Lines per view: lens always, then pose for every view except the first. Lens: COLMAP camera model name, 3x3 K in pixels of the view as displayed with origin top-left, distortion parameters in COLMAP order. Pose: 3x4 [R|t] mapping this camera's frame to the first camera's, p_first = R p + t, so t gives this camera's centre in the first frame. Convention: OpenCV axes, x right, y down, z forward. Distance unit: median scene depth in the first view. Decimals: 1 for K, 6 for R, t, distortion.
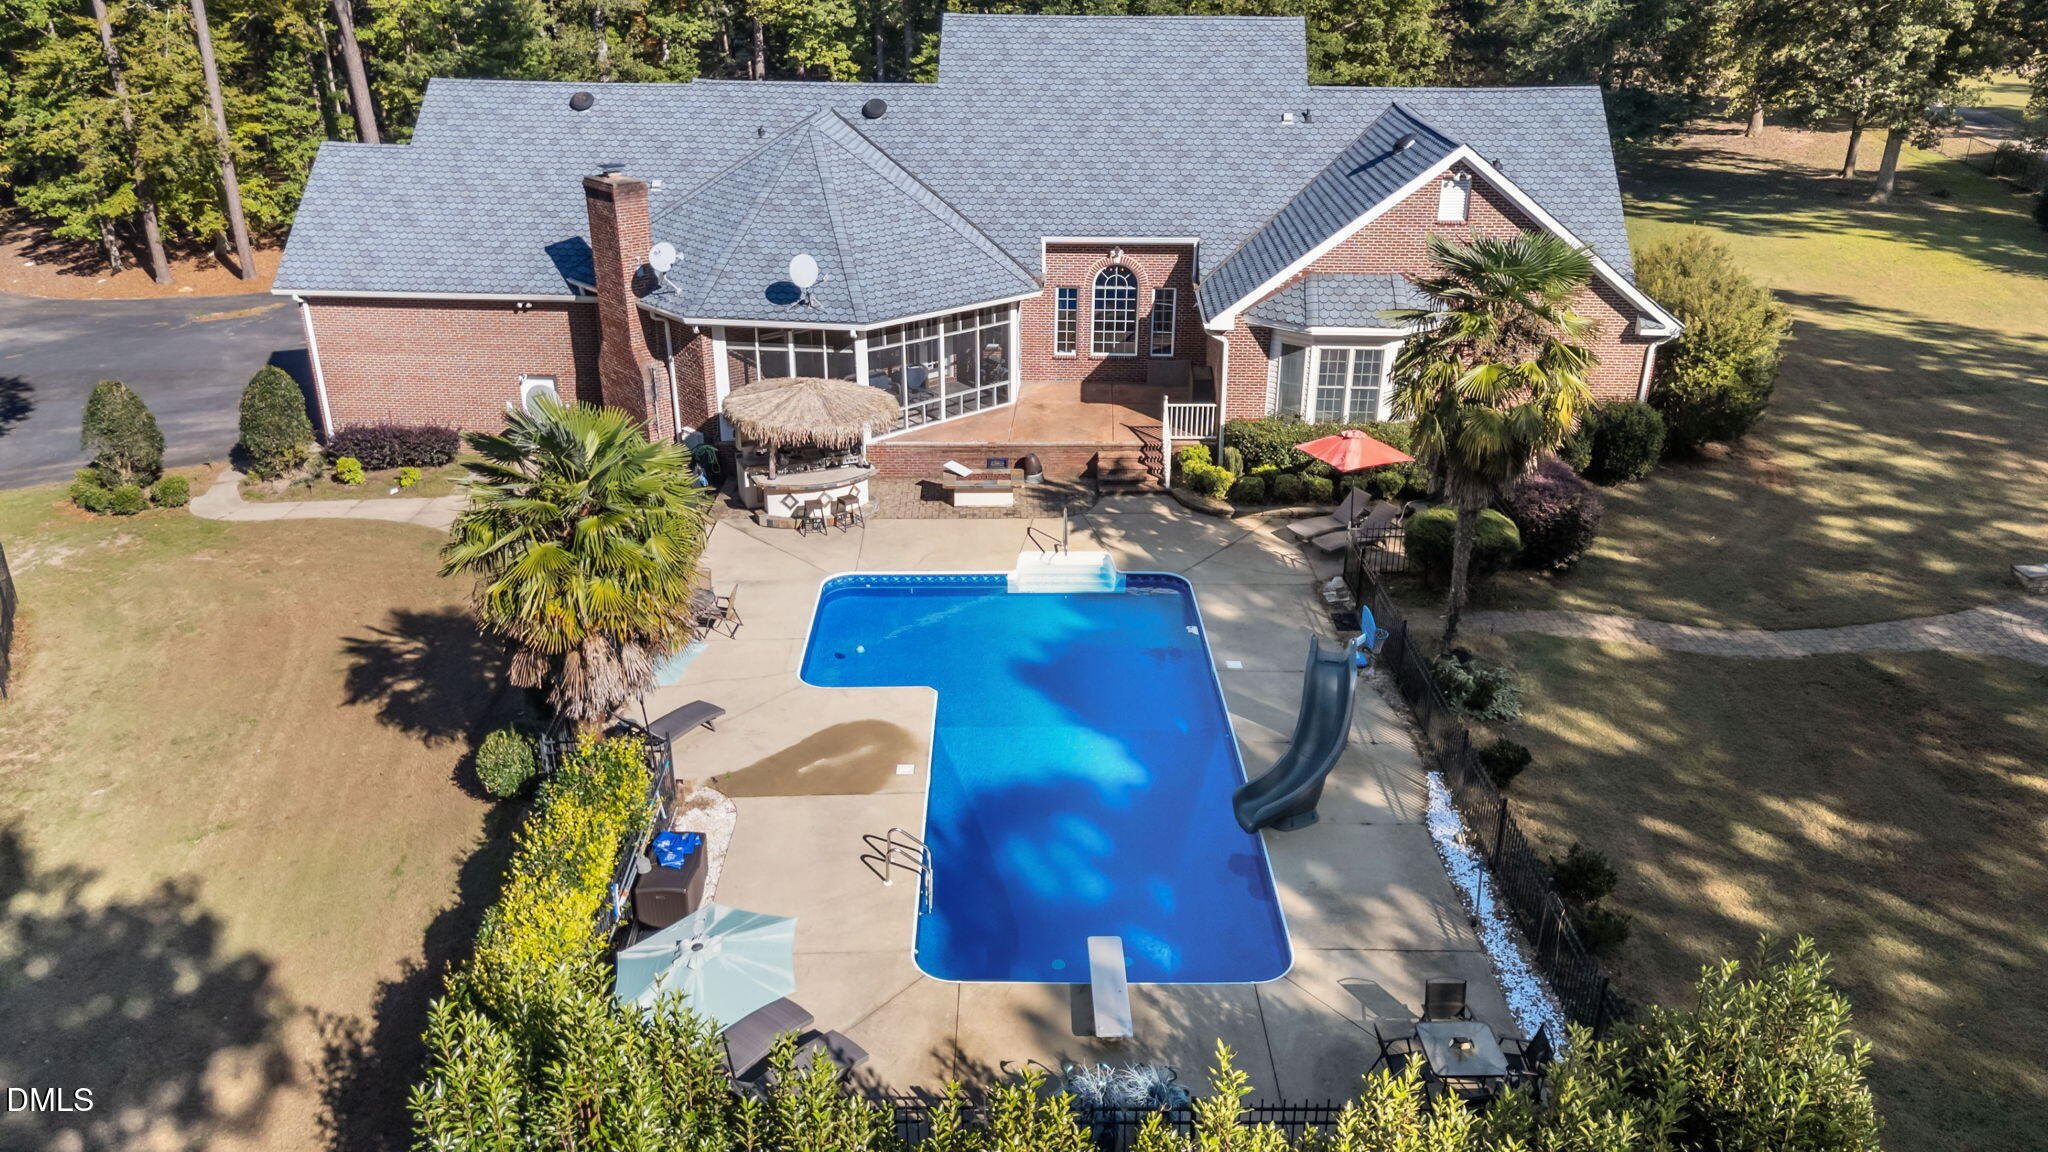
lens RADIAL K [[1530.0, 0, 1024.0], [0, 1530.0, 576.0], [0, 0, 1]] dist [0.036966, -0.004693]
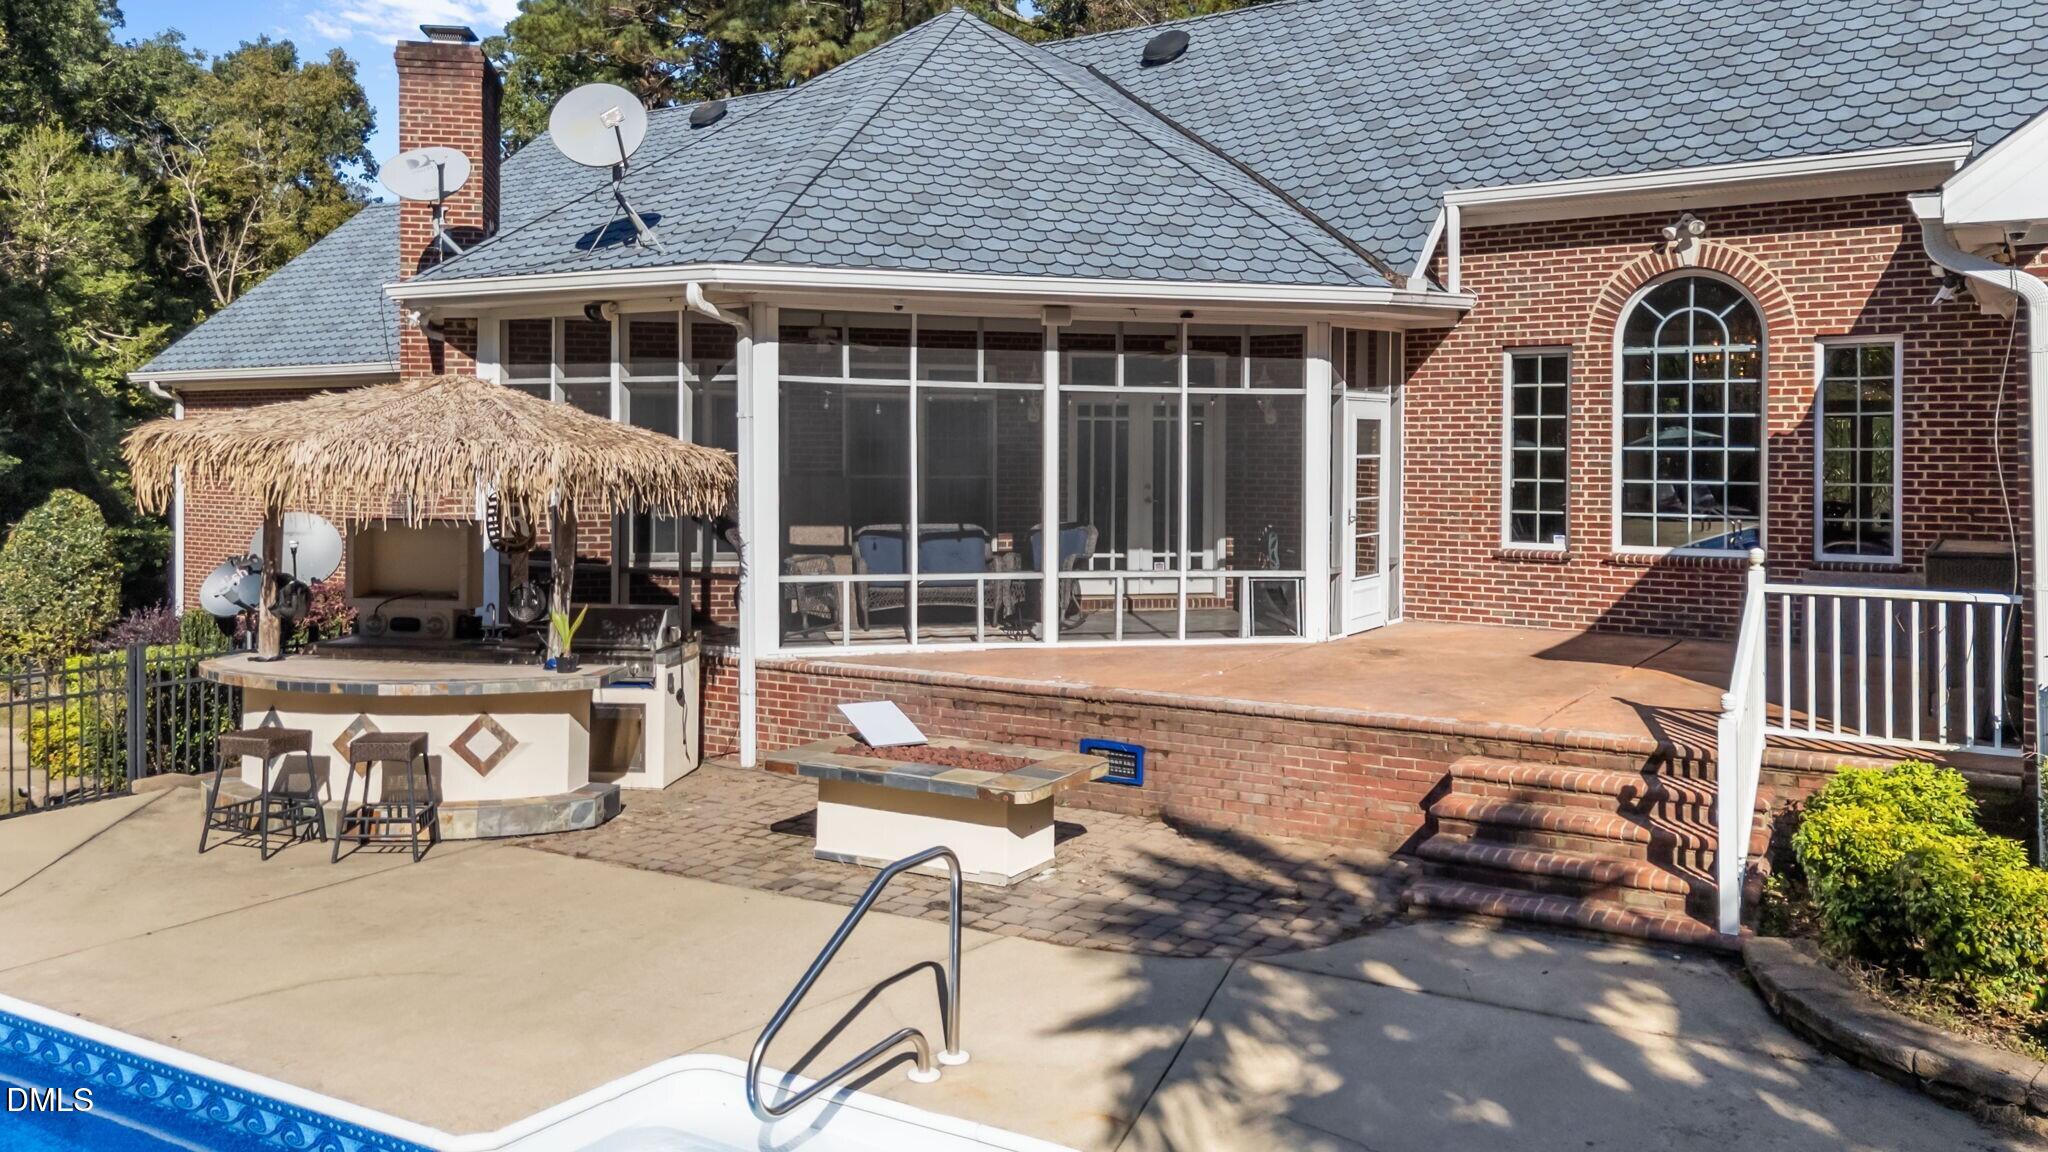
lens RADIAL K [[1545.2, 0, 1025.4], [0, 1545.2, 454.0], [0, 0, 1]] dist [0.064683, -0.000629]
pose [[0.856322, -0.002081, -0.516438, 0.123126], [-0.206753, 0.914978, -0.346510, -0.021563], [0.473251, 0.403499, 0.783085, 0.744489]]
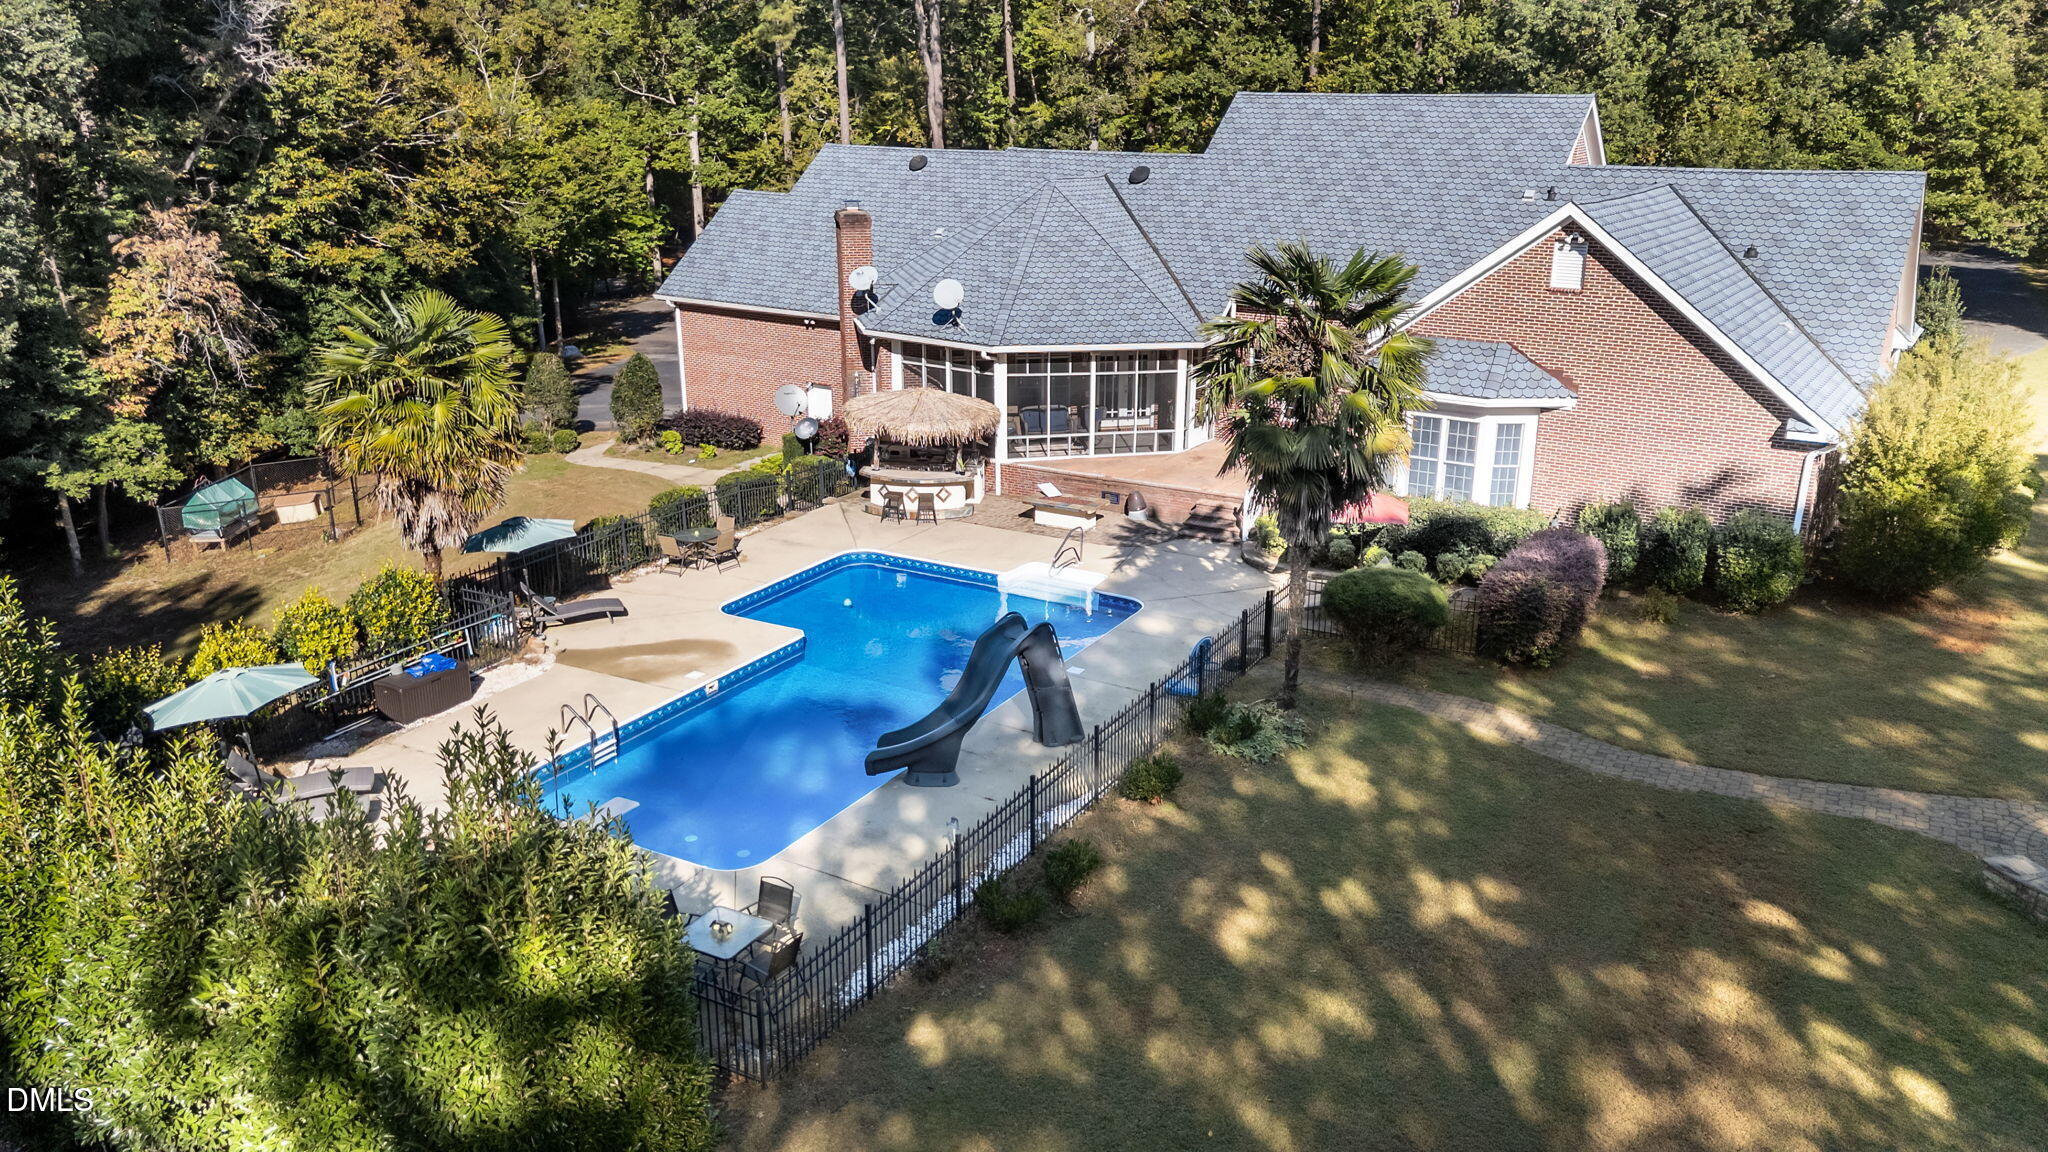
lens RADIAL K [[1530.0, 0, 1024.0], [0, 1530.0, 576.0], [0, 0, 1]] dist [0.036966, -0.004693]
pose [[0.856205, 0.155931, -0.492543, 0.453344], [-0.205871, 0.977379, -0.048450, 0.040755], [0.473846, 0.142883, 0.868939, 0.085696]]
